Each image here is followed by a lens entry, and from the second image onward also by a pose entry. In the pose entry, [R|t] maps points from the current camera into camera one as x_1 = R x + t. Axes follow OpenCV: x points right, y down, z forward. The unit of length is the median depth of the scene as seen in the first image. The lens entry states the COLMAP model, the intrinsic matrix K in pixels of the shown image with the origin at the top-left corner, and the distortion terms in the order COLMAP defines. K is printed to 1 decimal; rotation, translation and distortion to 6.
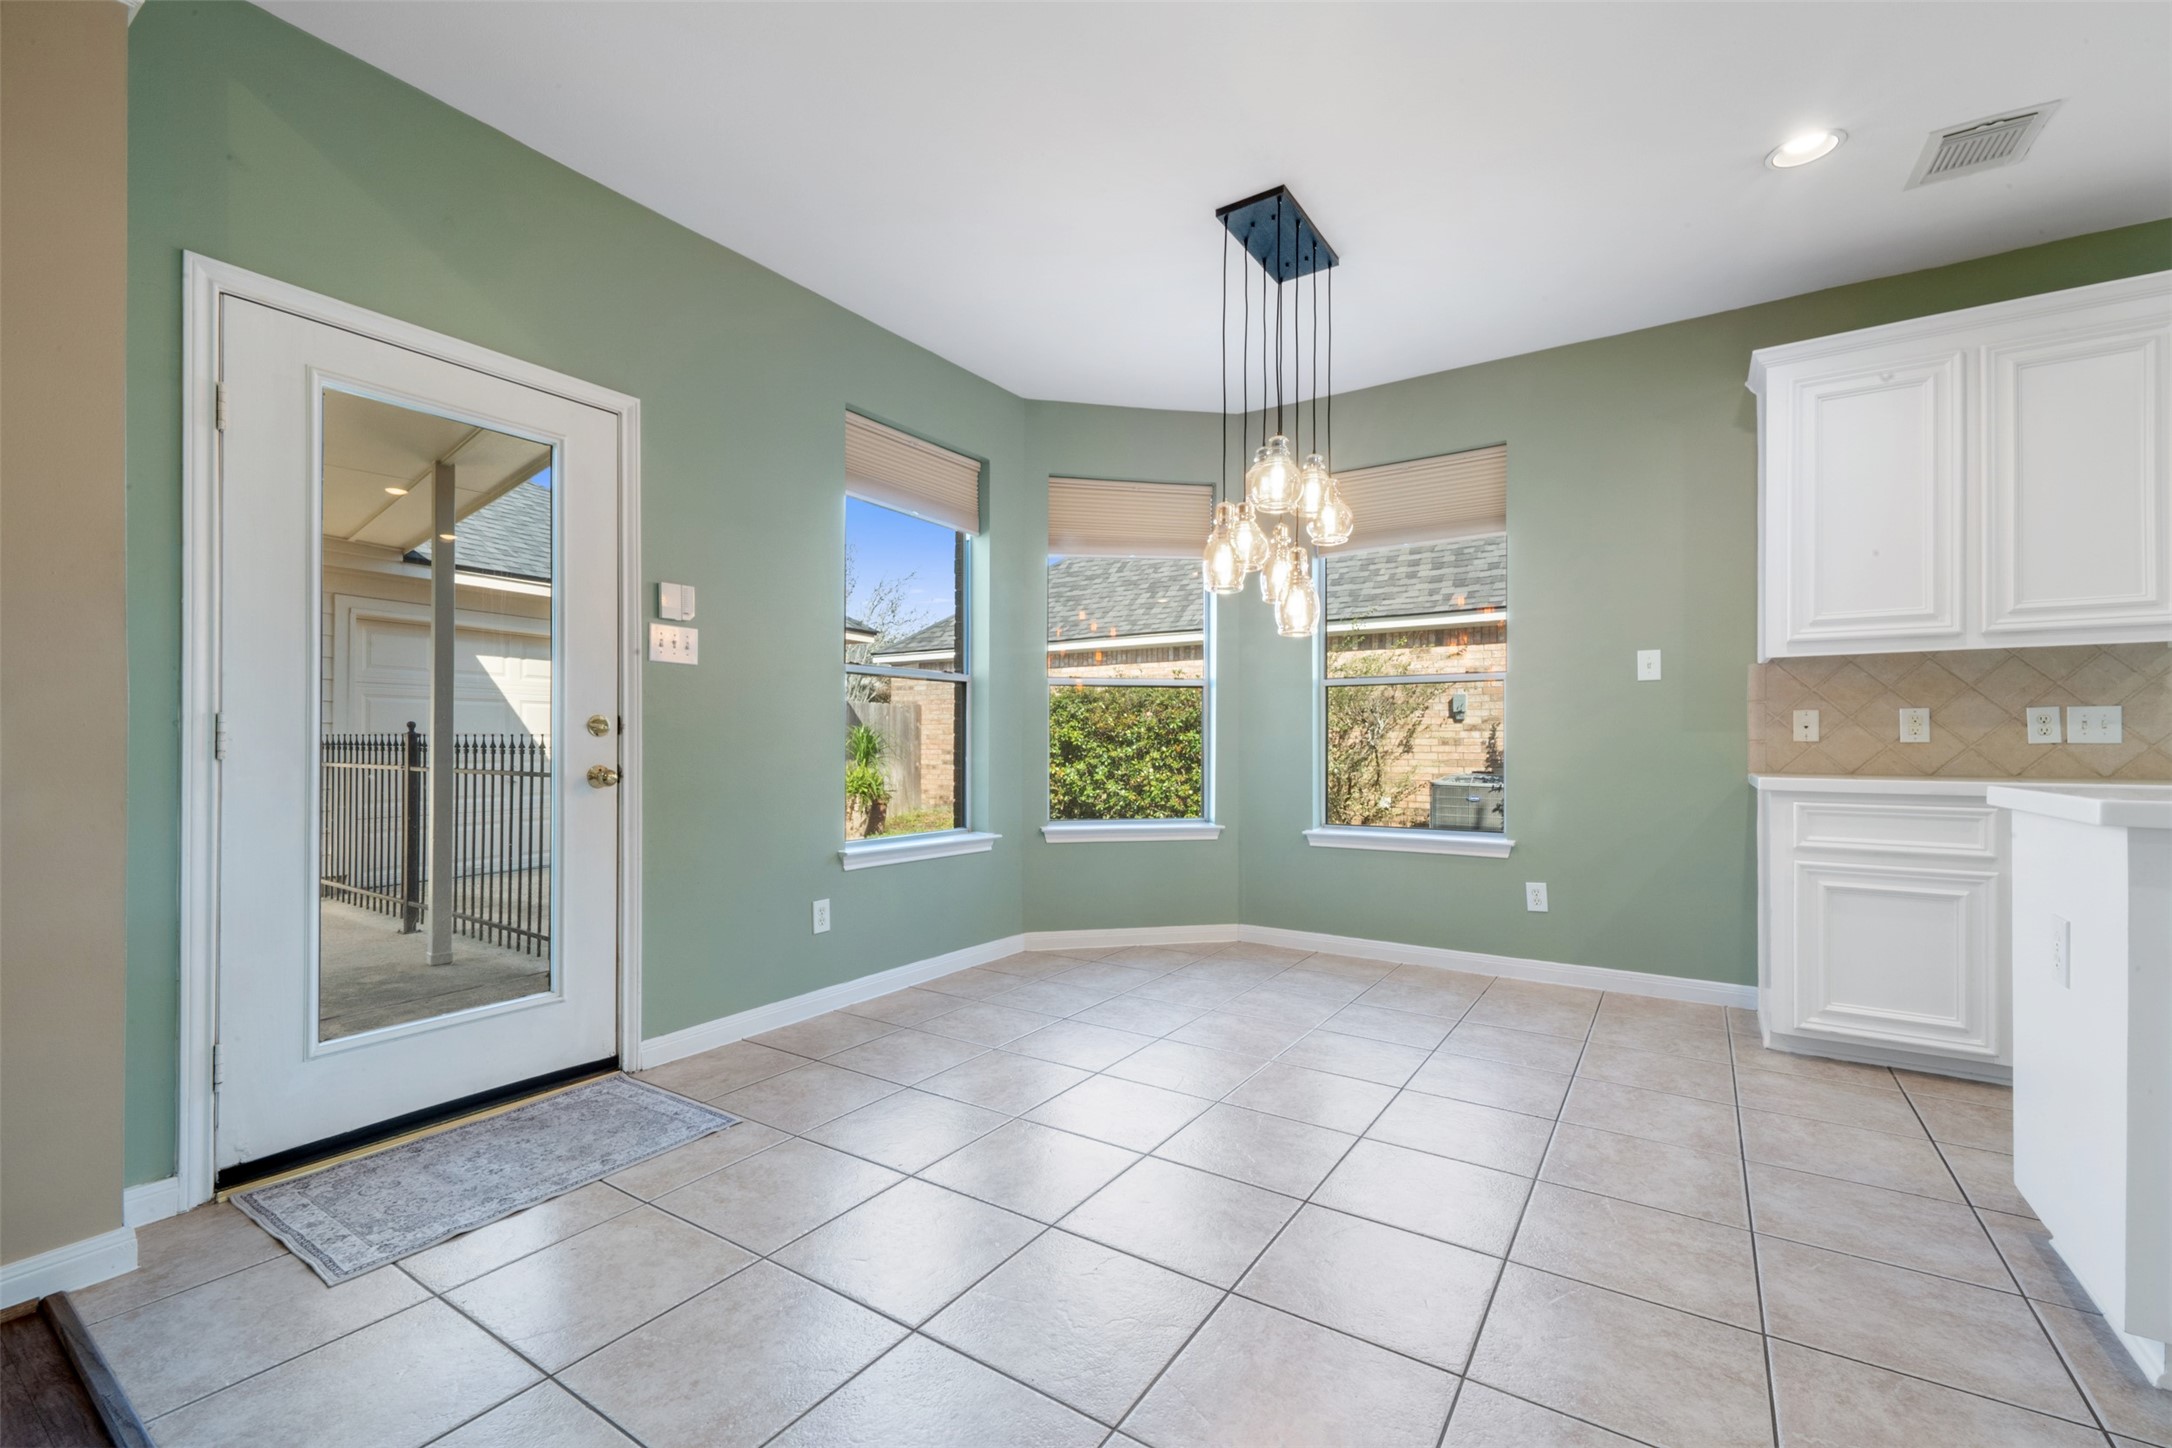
lens RADIAL K [[894.9, 0, 1077.4], [0, 894.9, 733.8], [0, 0, 1]] dist [-0.001684, -0.000238]
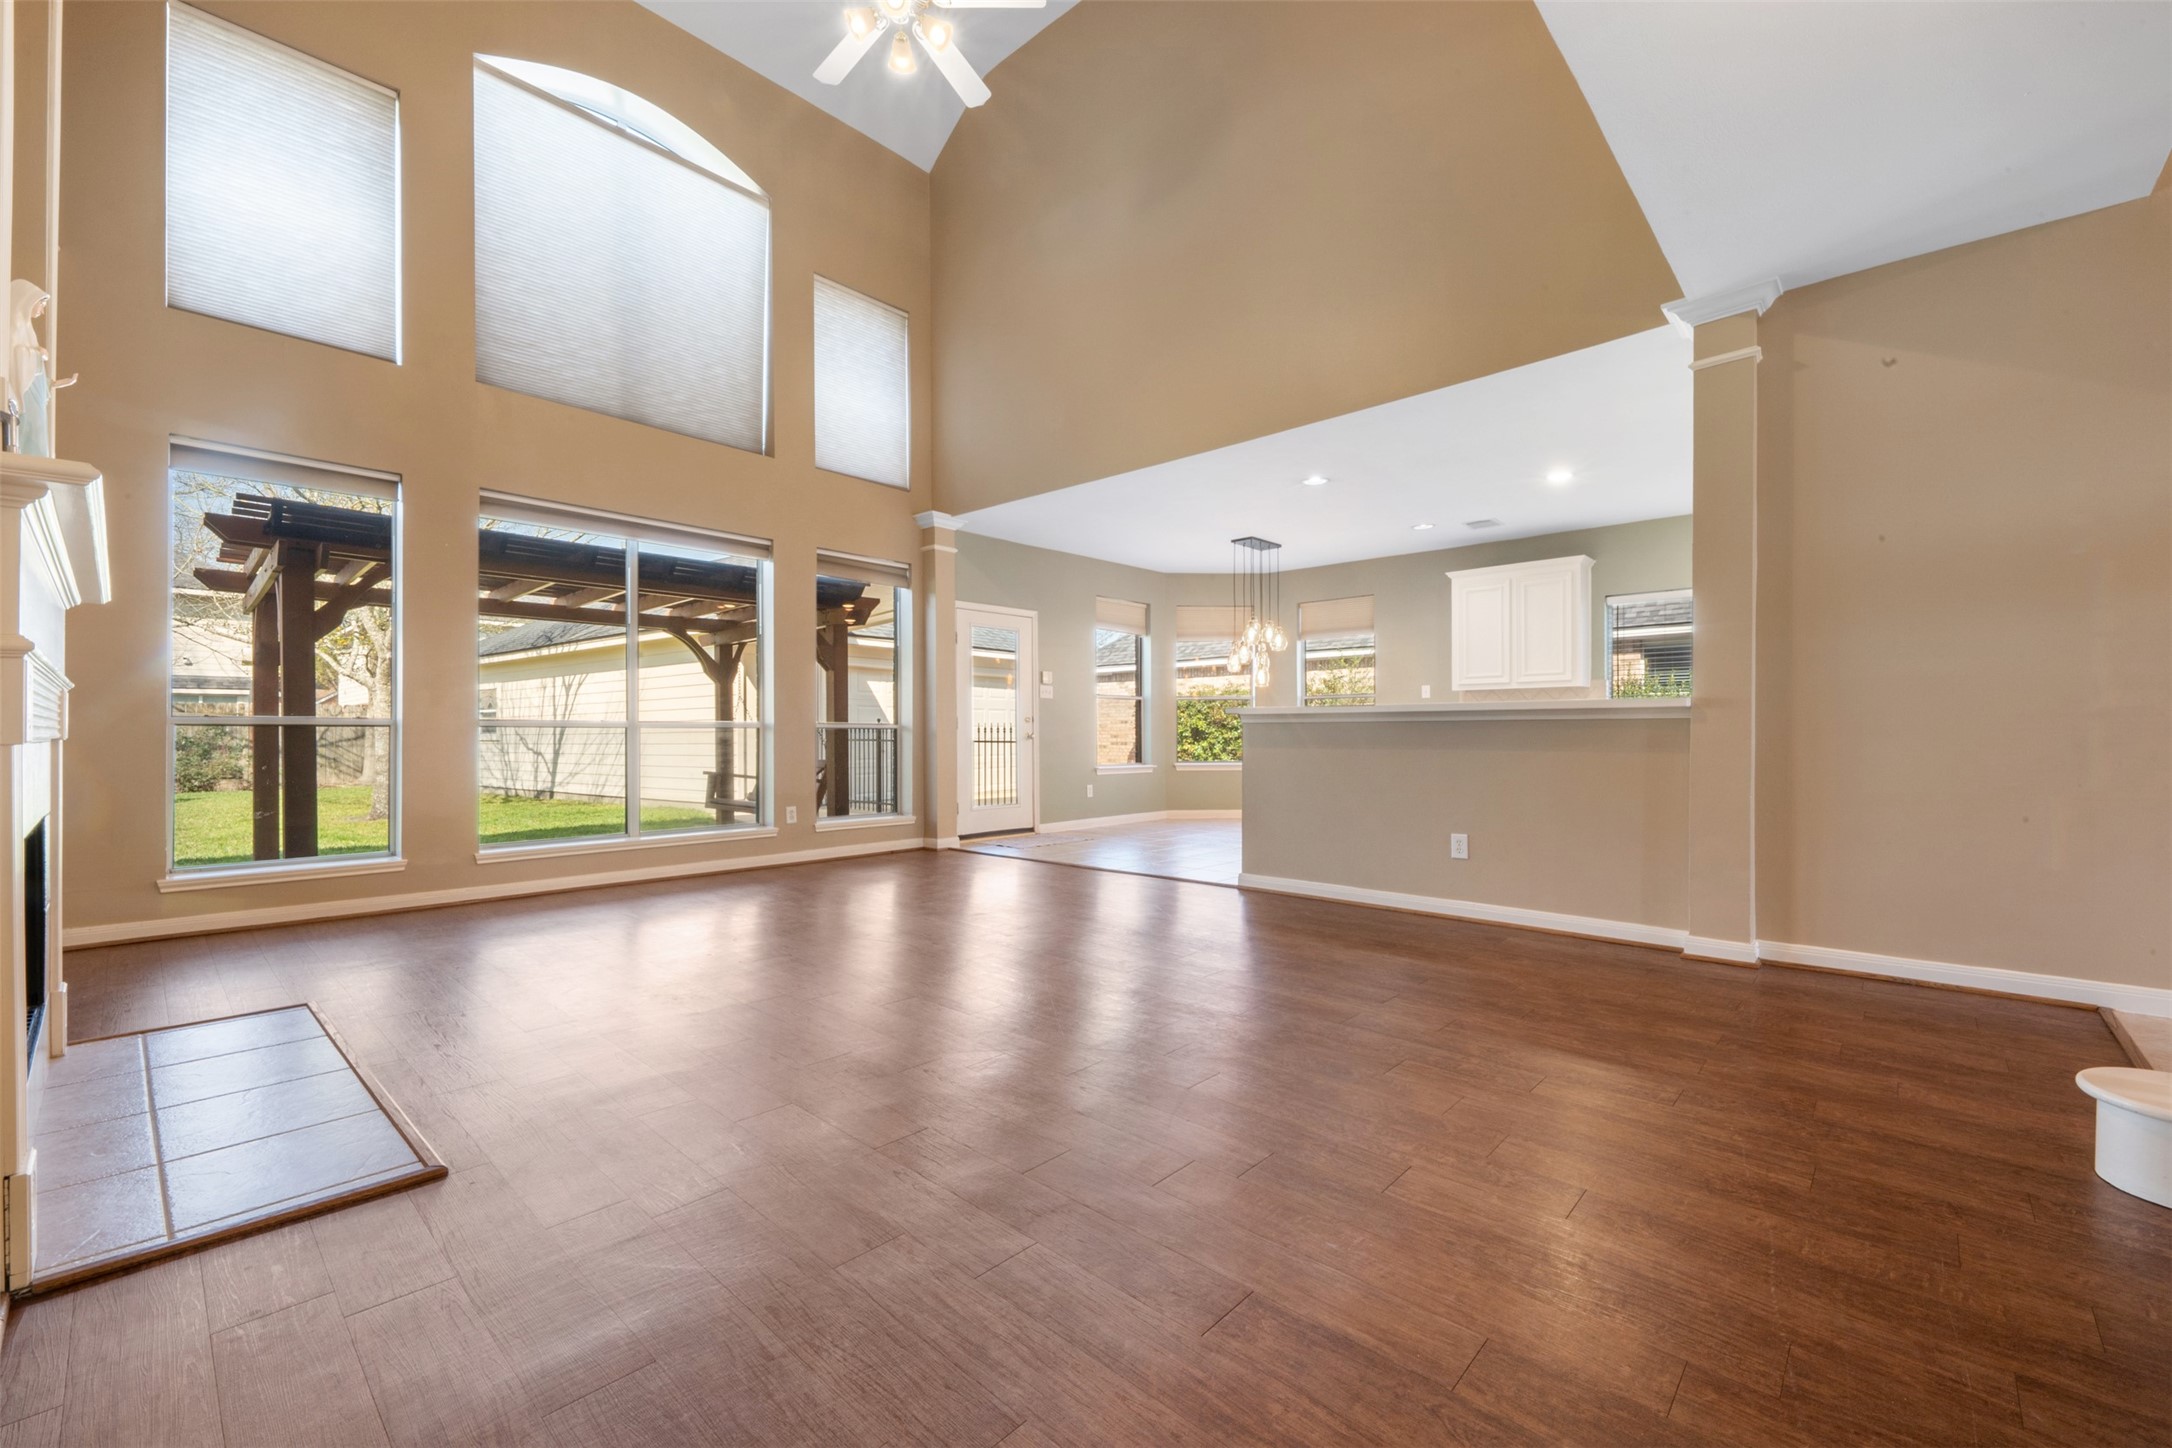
lens RADIAL K [[871.9, 0, 1079.5], [0, 871.9, 731.8], [0, 0, 1]] dist [0.014295, -0.000077]
pose [[0.986986, -0.005539, -0.160713, 0.055387], [0.006766, 0.999952, 0.007091, 0.005305], [0.160666, -0.008086, 0.986976, -0.855058]]
